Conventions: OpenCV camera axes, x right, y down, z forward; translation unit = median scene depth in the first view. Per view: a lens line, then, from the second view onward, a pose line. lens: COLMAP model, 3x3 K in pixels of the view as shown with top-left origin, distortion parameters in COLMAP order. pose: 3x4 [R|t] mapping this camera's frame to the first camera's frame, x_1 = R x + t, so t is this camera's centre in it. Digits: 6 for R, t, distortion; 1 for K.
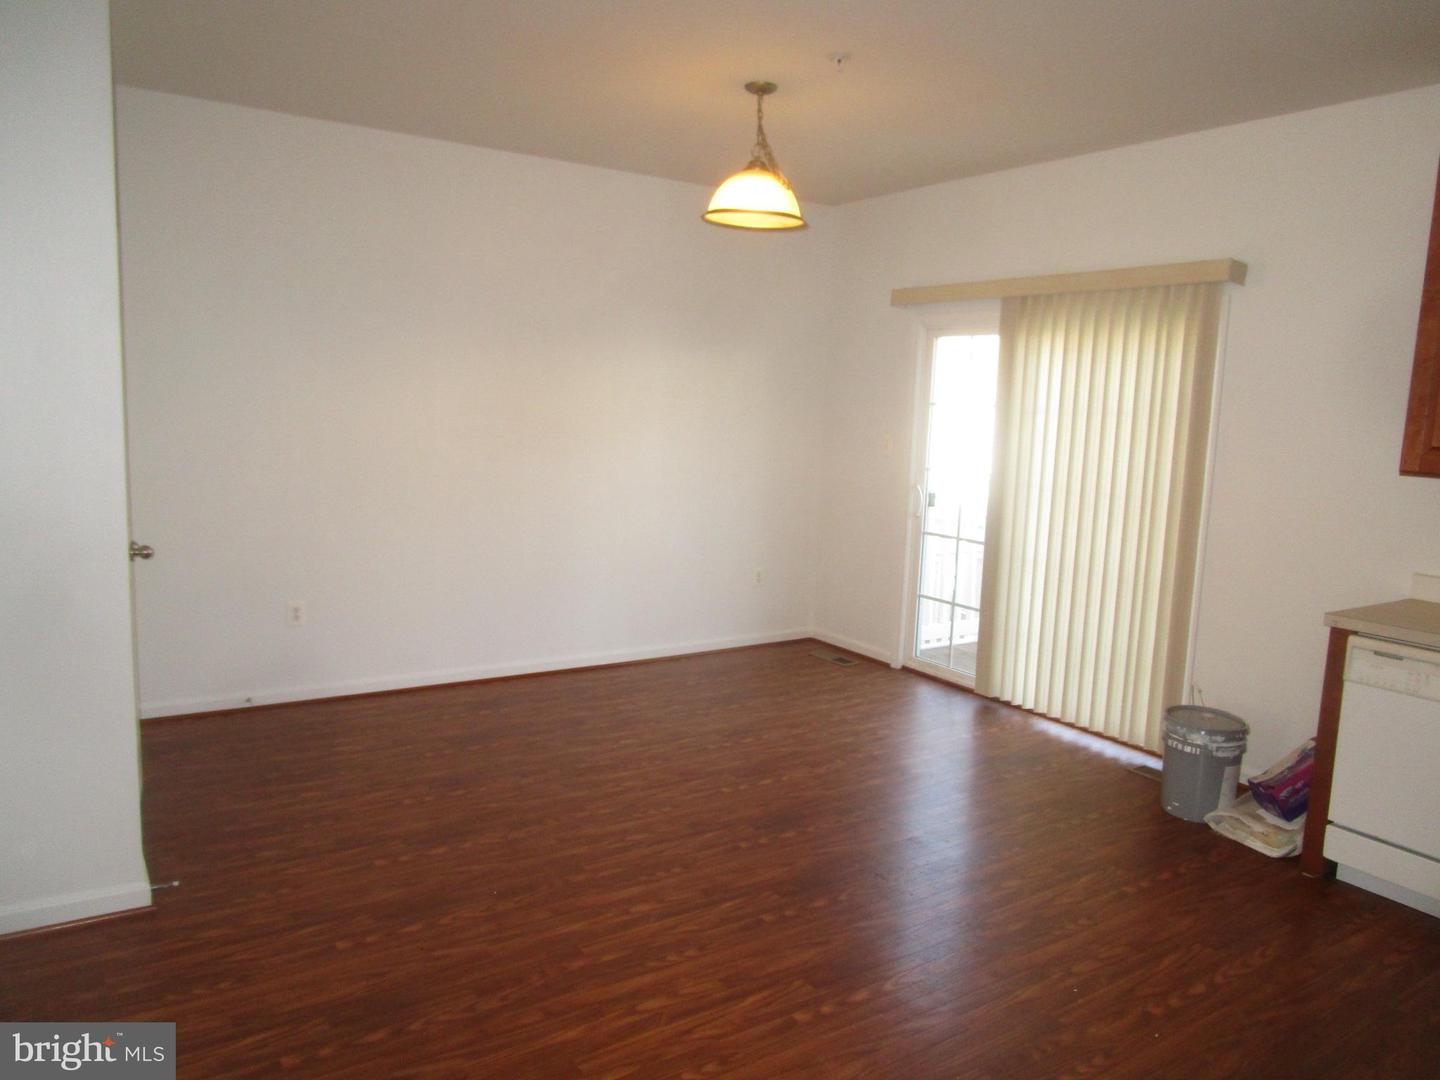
lens RADIAL K [[1021.8, 0, 720.0], [0, 1021.8, 540.0], [0, 0, 1]] dist [-0.019554, -0.003673]
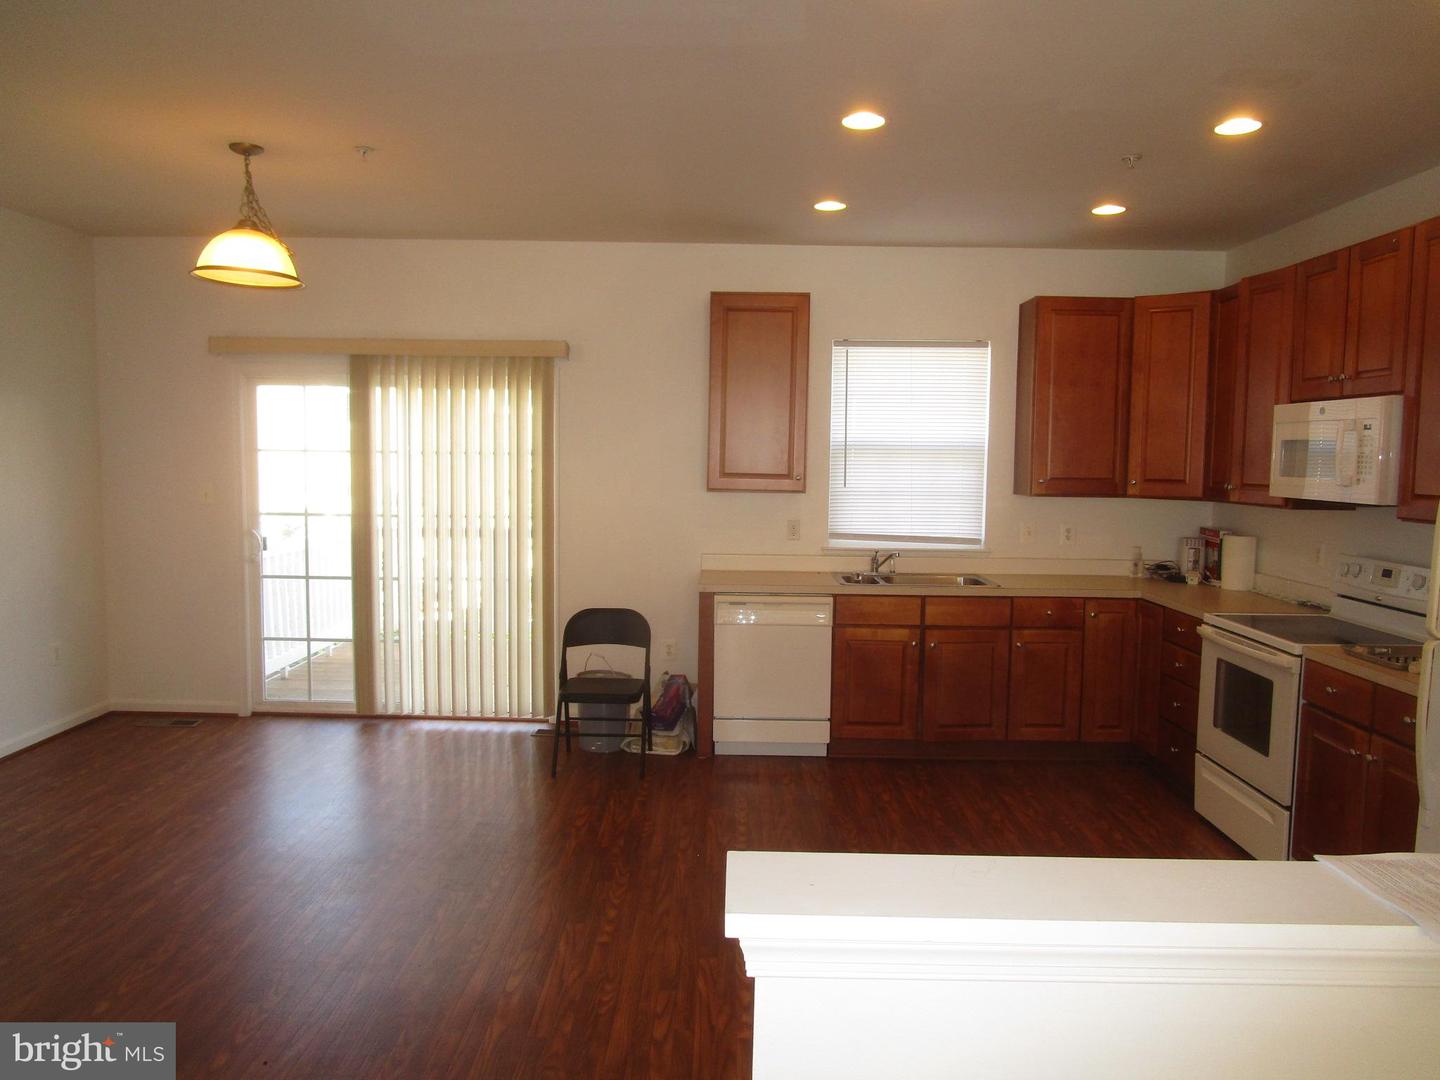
lens RADIAL K [[1021.8, 0, 720.0], [0, 1021.8, 540.0], [0, 0, 1]] dist [-0.019554, -0.003673]
pose [[0.556802, -0.099999, 0.824604, -0.482951], [0.117609, 0.992217, 0.040911, -0.039714], [-0.822277, 0.074202, 0.564229, 0.067677]]
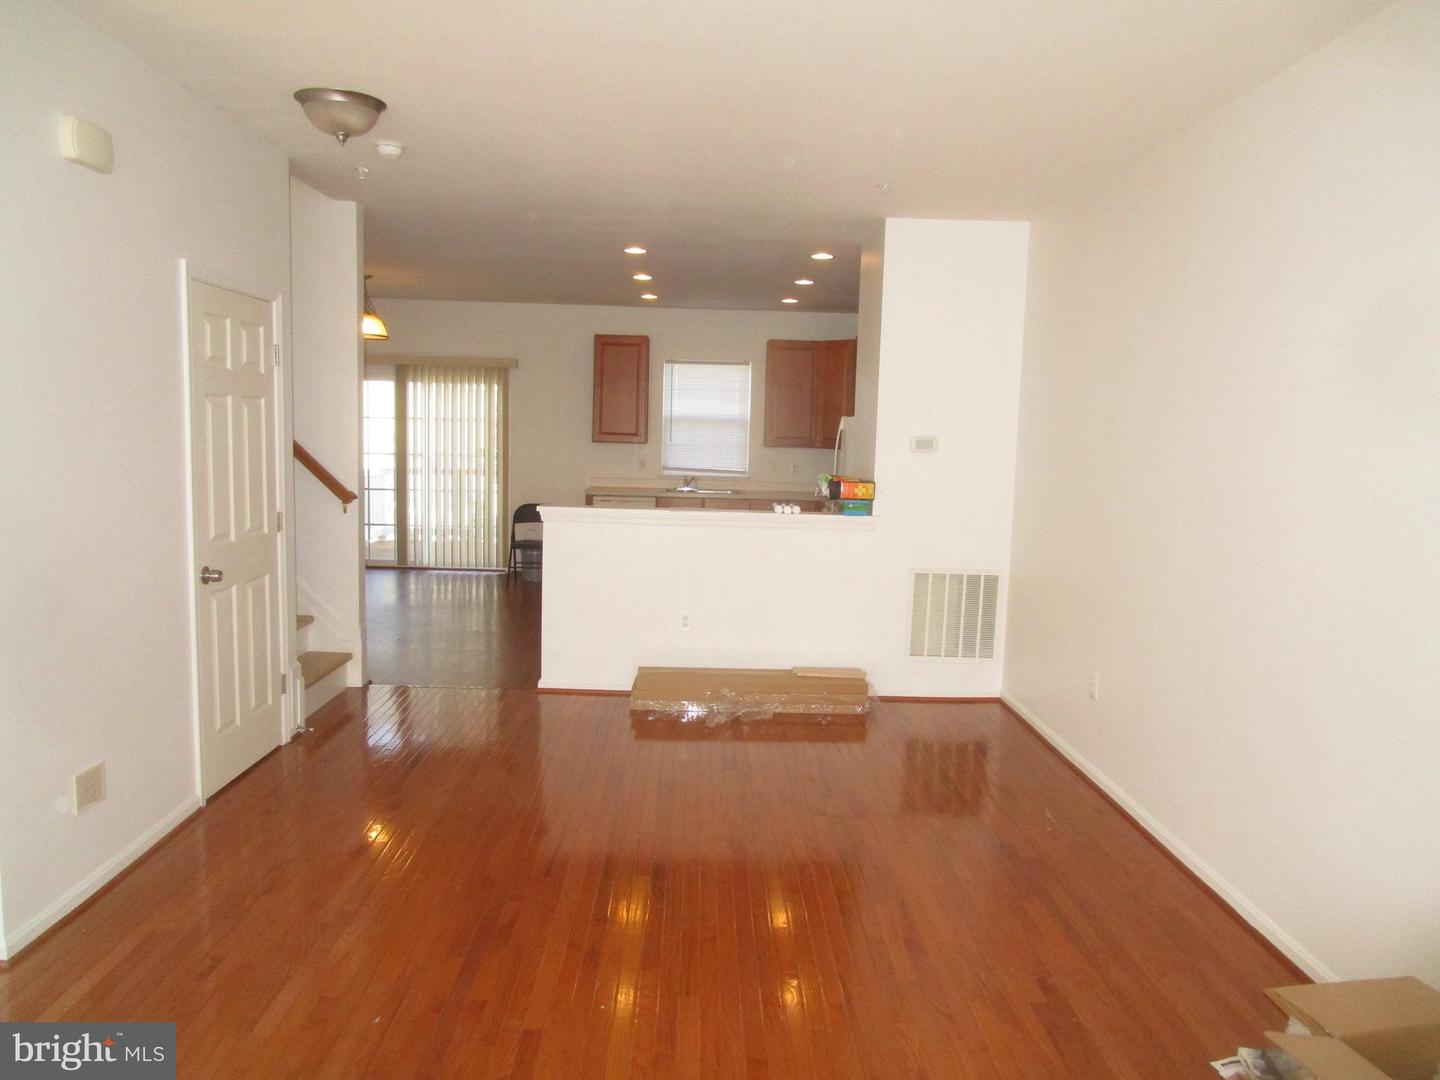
lens RADIAL K [[1021.8, 0, 720.0], [0, 1021.8, 540.0], [0, 0, 1]] dist [-0.019554, -0.003673]
pose [[0.531157, -0.113542, 0.839631, -1.232476], [0.105678, 0.992120, 0.067309, 0.041751], [-0.840657, 0.052979, 0.538970, -0.662085]]
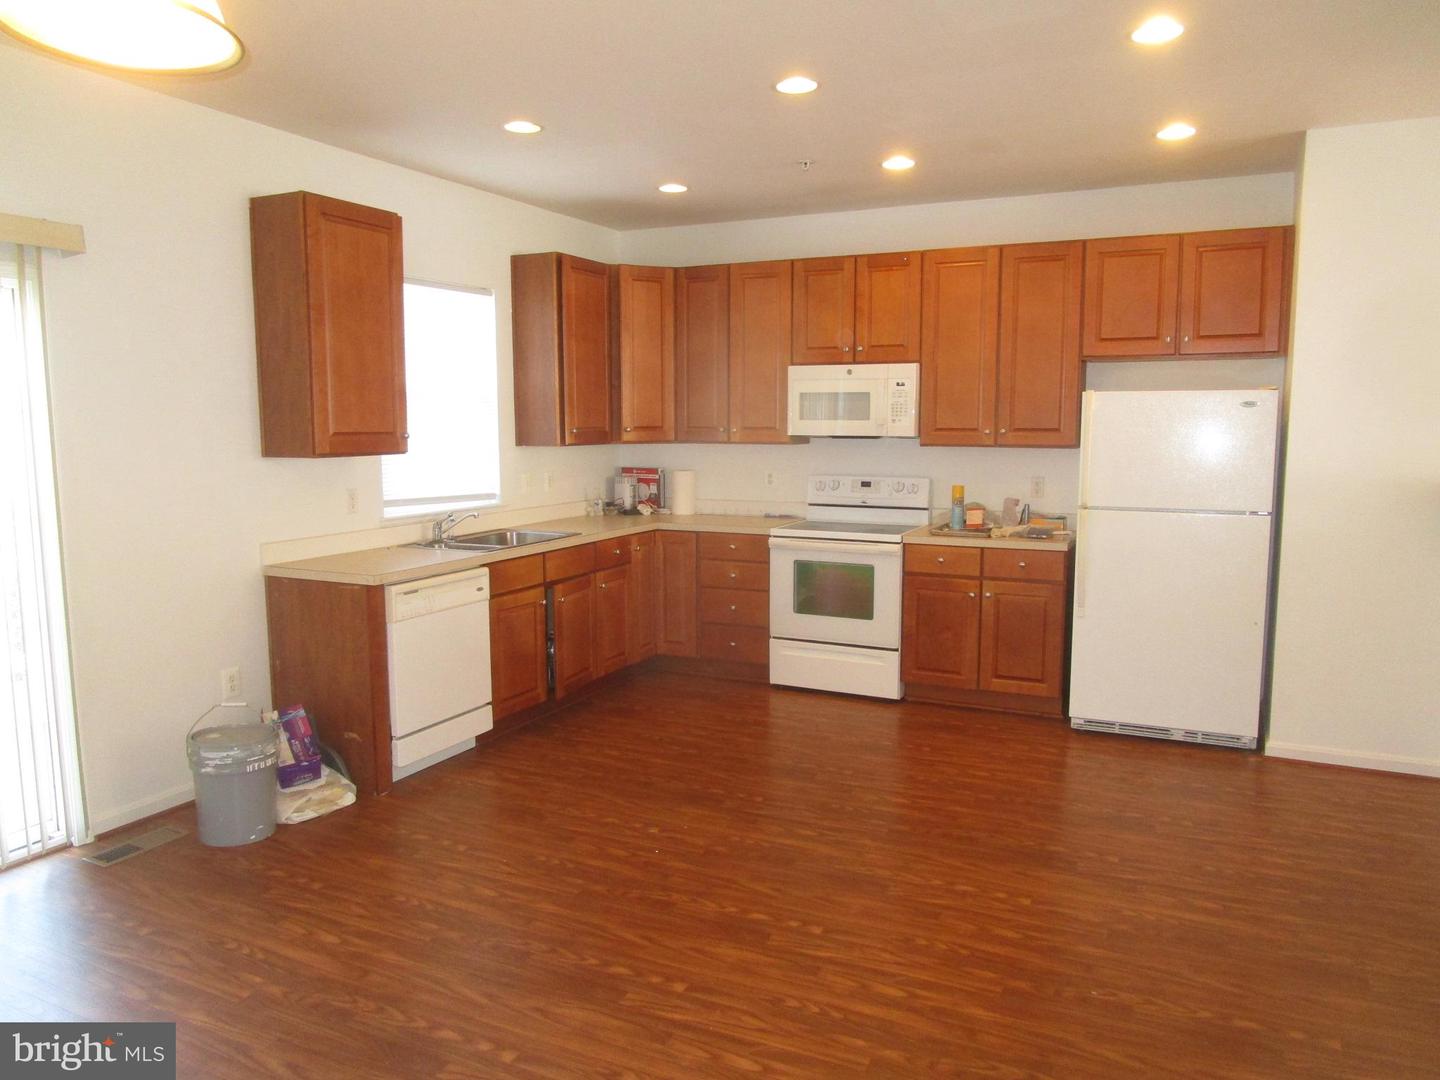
lens RADIAL K [[1021.8, 0, 720.0], [0, 1021.8, 540.0], [0, 0, 1]] dist [-0.019554, -0.003673]
pose [[-0.507985, -0.139277, 0.850031, -0.460607], [0.096558, 0.971414, 0.216869, -0.139035], [-0.855937, 0.192243, -0.480016, 0.893084]]
